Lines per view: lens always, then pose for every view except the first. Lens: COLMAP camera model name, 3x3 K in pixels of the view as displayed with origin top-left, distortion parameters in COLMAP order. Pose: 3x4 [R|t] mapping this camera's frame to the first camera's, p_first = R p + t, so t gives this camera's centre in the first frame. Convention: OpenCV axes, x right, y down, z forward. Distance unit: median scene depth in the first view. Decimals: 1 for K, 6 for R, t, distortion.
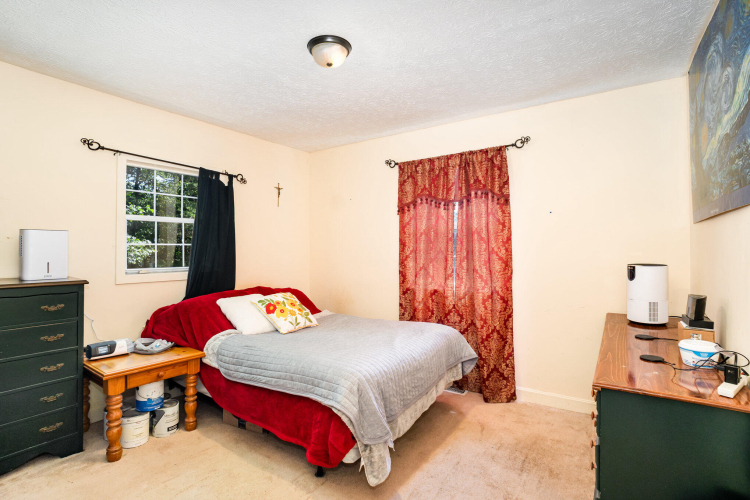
lens RADIAL K [[373.4, 0, 382.6], [0, 373.4, 250.3], [0, 0, 1]] dist [-0.014059, 0.002800]
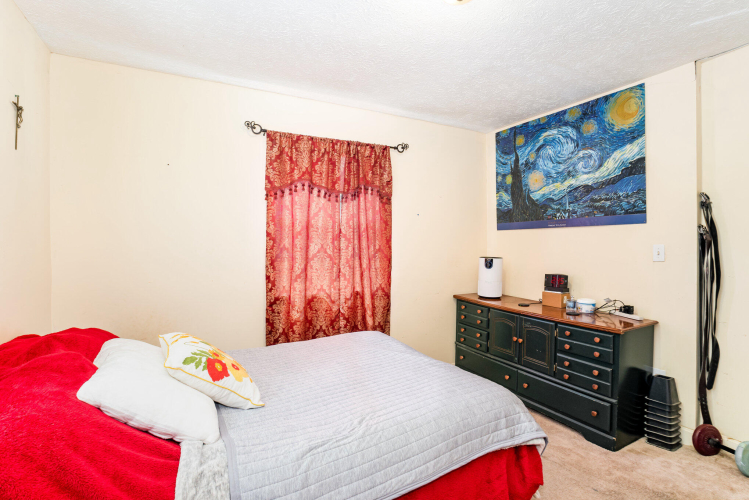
lens RADIAL K [[372.9, 0, 380.7], [0, 372.9, 246.1], [0, 0, 1]] dist [-0.014059, 0.002800]
pose [[0.456709, -0.002910, 0.889612, -0.533765], [-0.003213, 0.999983, 0.004921, -0.008487], [-0.889611, -0.005105, 0.456691, 0.482048]]
